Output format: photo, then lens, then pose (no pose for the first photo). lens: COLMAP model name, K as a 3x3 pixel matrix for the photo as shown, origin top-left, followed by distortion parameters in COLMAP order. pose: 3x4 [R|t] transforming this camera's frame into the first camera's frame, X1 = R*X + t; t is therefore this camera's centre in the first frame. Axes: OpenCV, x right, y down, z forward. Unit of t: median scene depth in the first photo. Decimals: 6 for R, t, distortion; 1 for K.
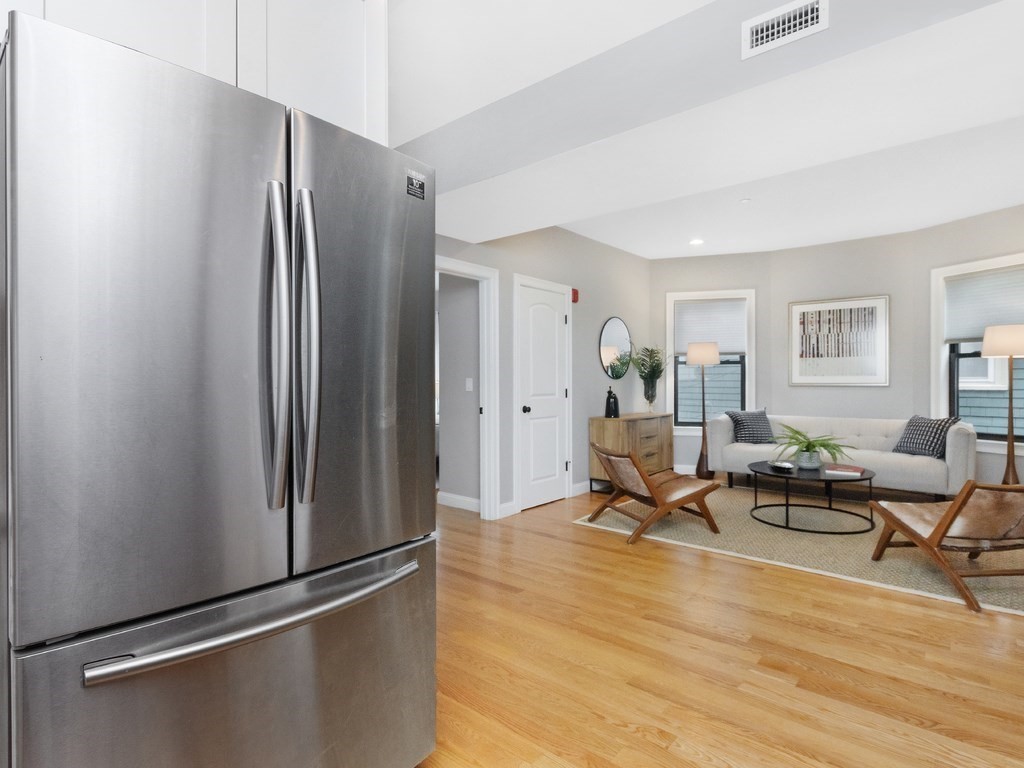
lens RADIAL K [[539.0, 0, 518.9], [0, 539.0, 383.7], [0, 0, 1]] dist [-0.000800, 0.001299]
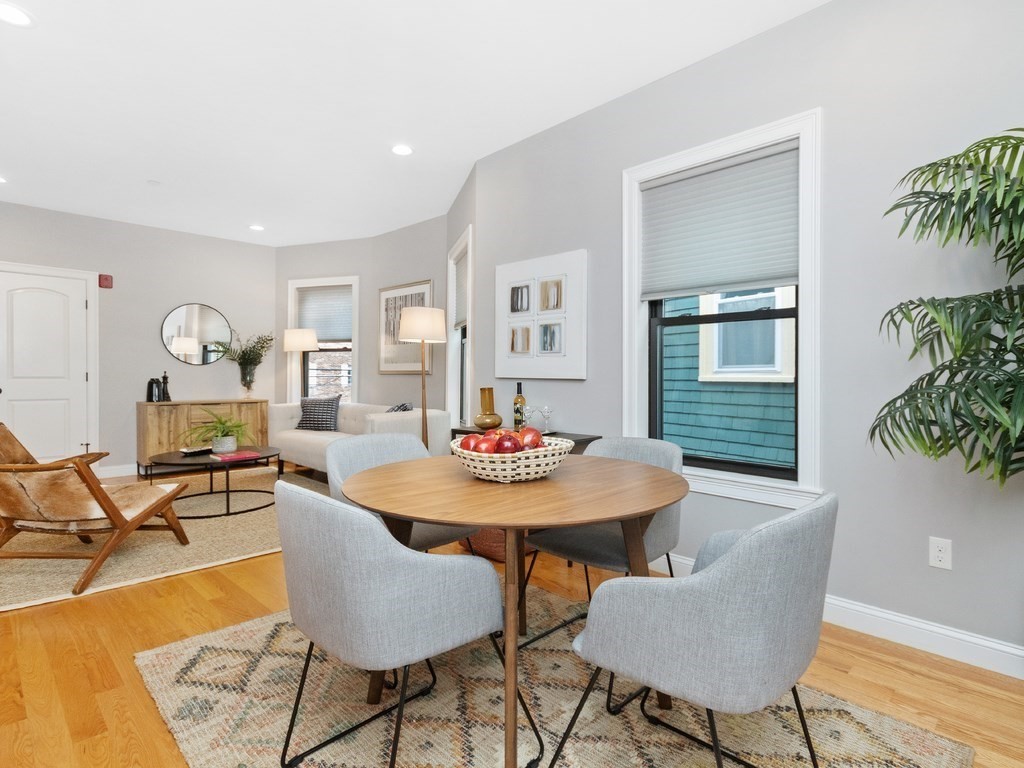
lens RADIAL K [[539.0, 0, 541.4], [0, 539.0, 378.0], [0, 0, 1]] dist [-0.000800, 0.001299]
pose [[0.998775, 0.009947, -0.048466, 0.886067], [-0.009964, 0.999950, -0.000110, 0.009793], [0.048463, 0.000593, 0.998825, 0.026372]]
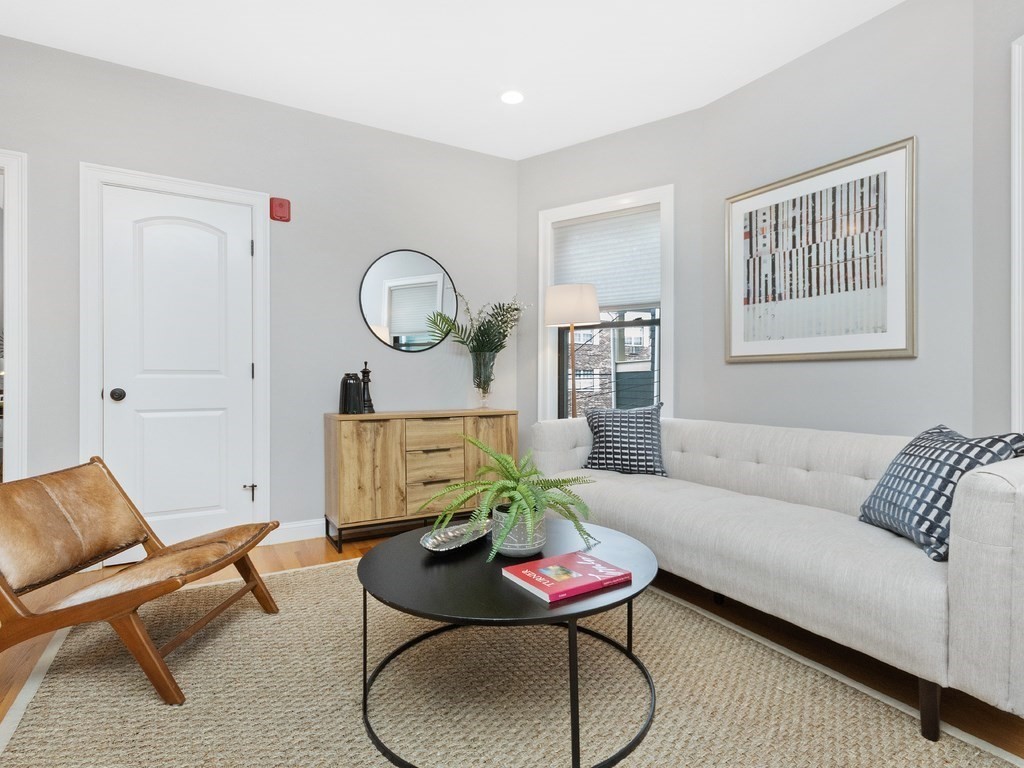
lens RADIAL K [[539.0, 0, 520.9], [0, 539.0, 378.4], [0, 0, 1]] dist [-0.000800, 0.001299]
pose [[0.945136, 0.002899, -0.326663, 0.504603], [-0.005755, 0.999953, -0.007776, 0.025717], [0.326626, 0.009229, 0.945109, 0.476475]]
